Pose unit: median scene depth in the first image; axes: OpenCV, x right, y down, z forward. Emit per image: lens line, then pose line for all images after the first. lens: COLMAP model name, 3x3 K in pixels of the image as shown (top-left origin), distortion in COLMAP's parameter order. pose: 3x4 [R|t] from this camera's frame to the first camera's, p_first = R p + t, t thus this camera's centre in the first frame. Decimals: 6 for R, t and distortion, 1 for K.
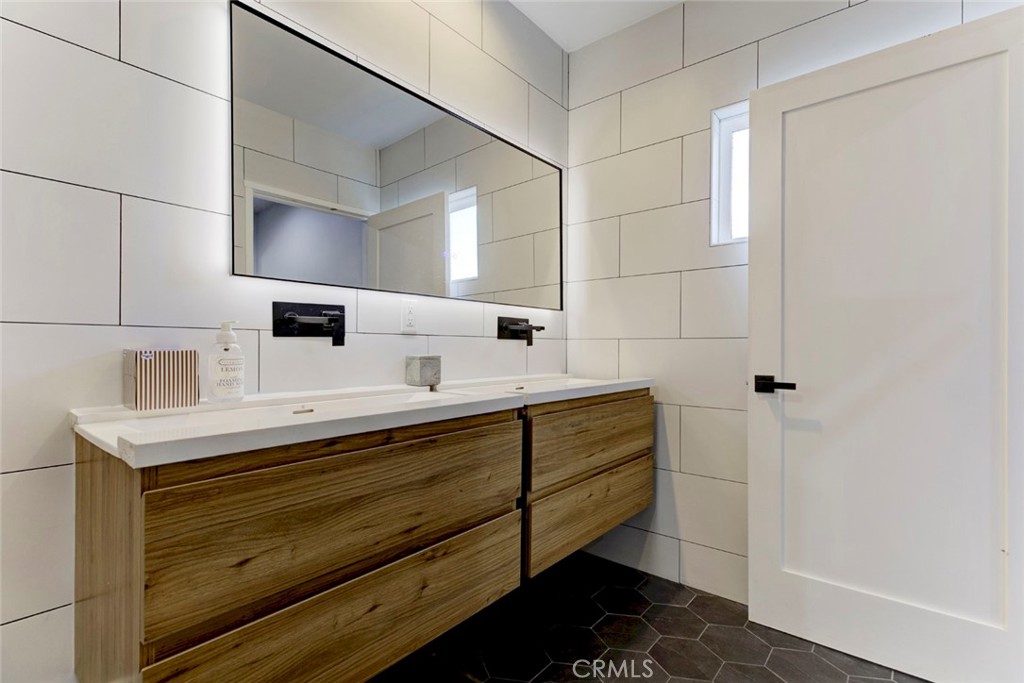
lens RADIAL K [[466.9, 0, 517.9], [0, 466.9, 337.7], [0, 0, 1]] dist [0.019123, -0.000972]
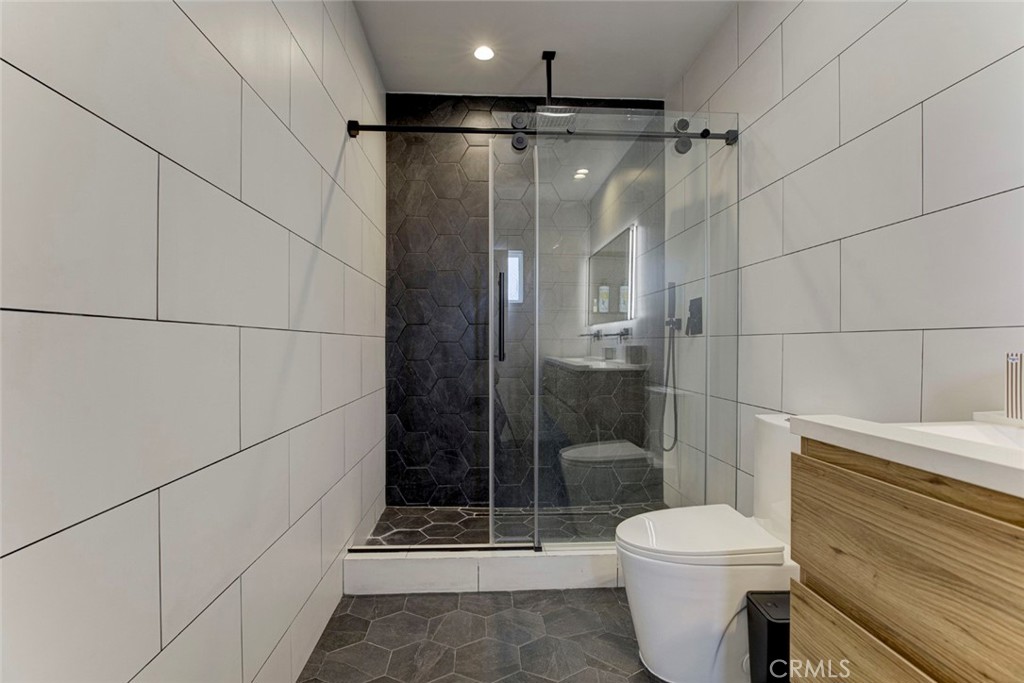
lens RADIAL K [[466.9, 0, 517.9], [0, 466.9, 337.7], [0, 0, 1]] dist [0.019123, -0.000972]
pose [[-0.698456, -0.016406, -0.715465, 0.603989], [0.008838, 0.999463, -0.031547, 0.020624], [0.715599, -0.028357, -0.697936, 1.082992]]
